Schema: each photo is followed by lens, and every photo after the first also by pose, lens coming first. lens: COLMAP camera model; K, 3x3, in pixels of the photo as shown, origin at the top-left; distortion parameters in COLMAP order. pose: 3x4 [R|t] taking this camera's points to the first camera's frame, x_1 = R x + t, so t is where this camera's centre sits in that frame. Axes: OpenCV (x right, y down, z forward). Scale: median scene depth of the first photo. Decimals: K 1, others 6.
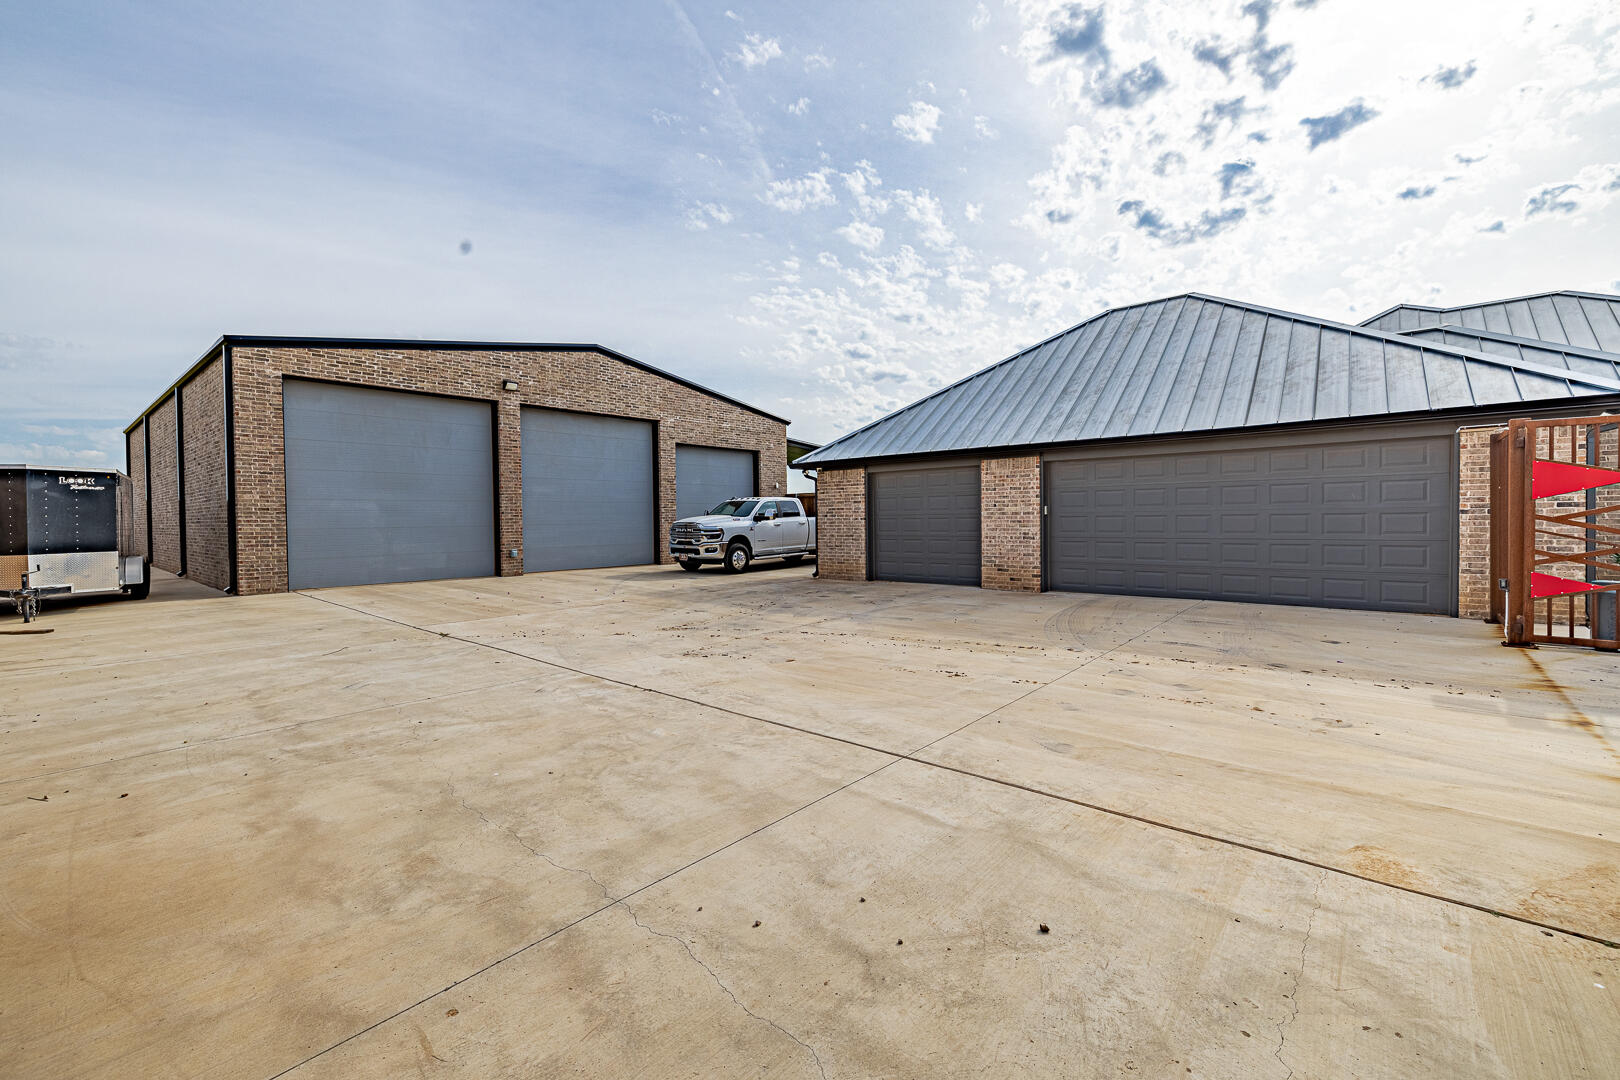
lens RADIAL K [[691.4, 0, 788.7], [0, 691.4, 499.9], [0, 0, 1]] dist [0.007498, 0.000260]
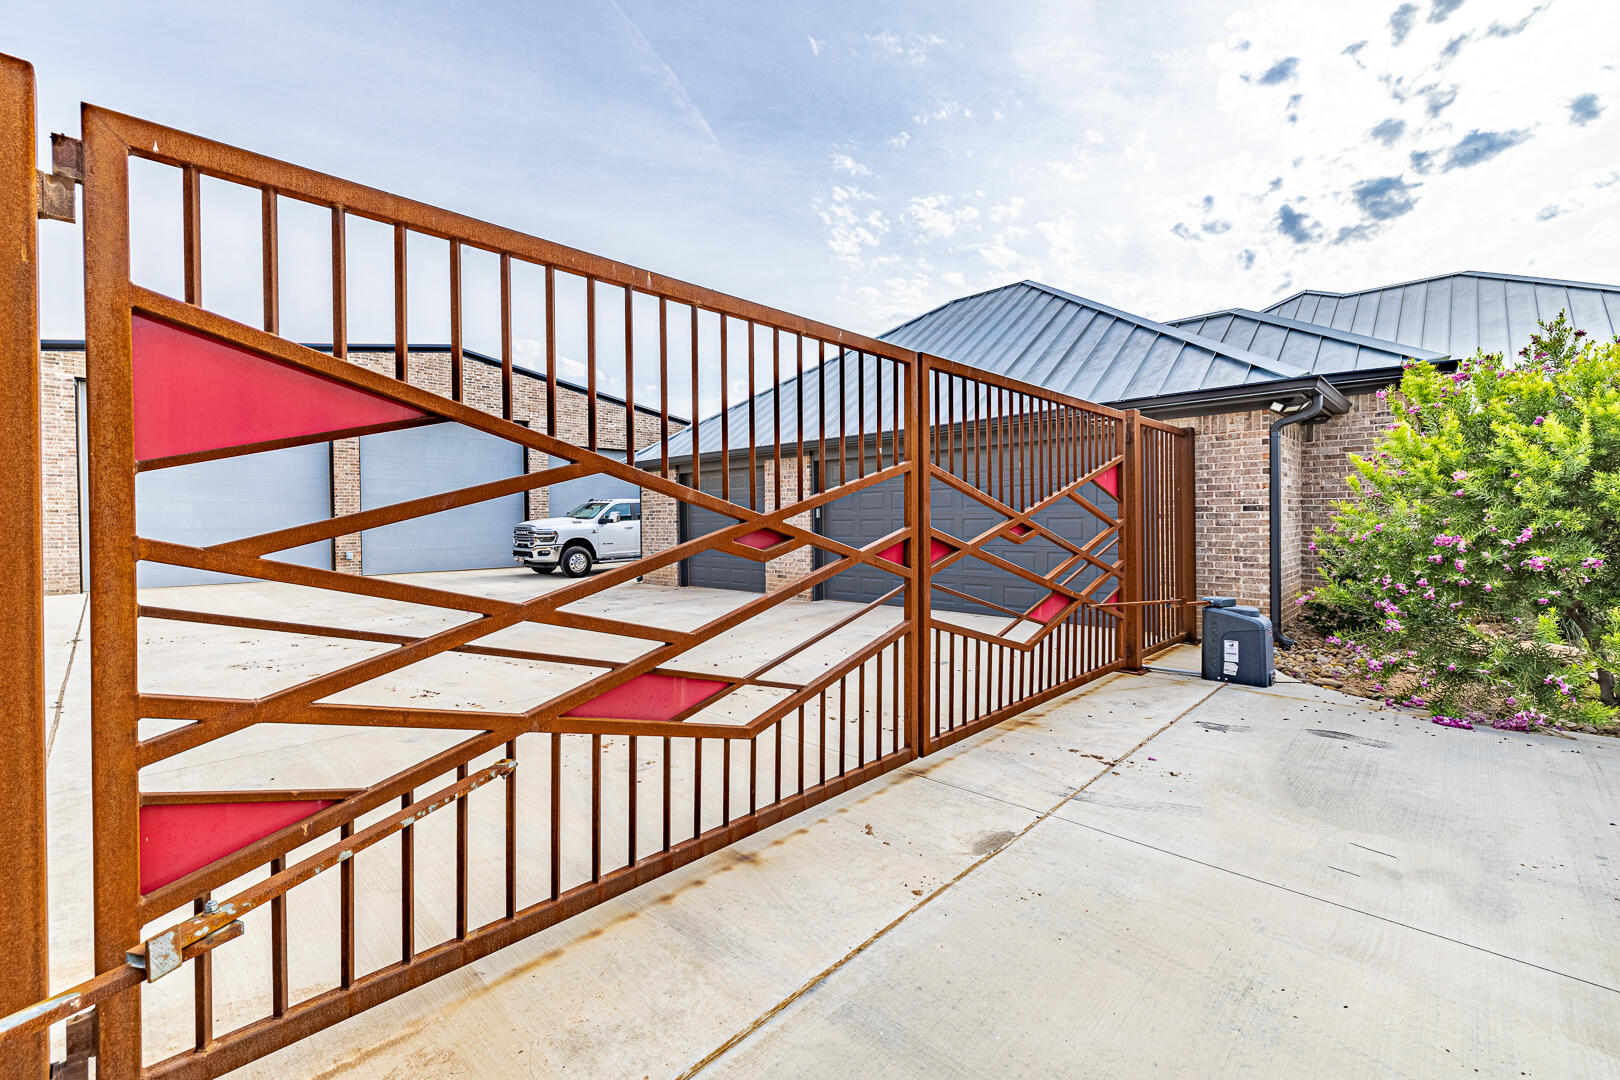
lens RADIAL K [[681.3, 0, 805.9], [0, 681.3, 530.3], [0, 0, 1]] dist [0.000911, -0.000848]
pose [[0.998420, 0.002487, -0.056145, 0.311584], [-0.000185, 0.999160, 0.040968, 0.000063], [0.056200, -0.040893, 0.997582, 0.054961]]
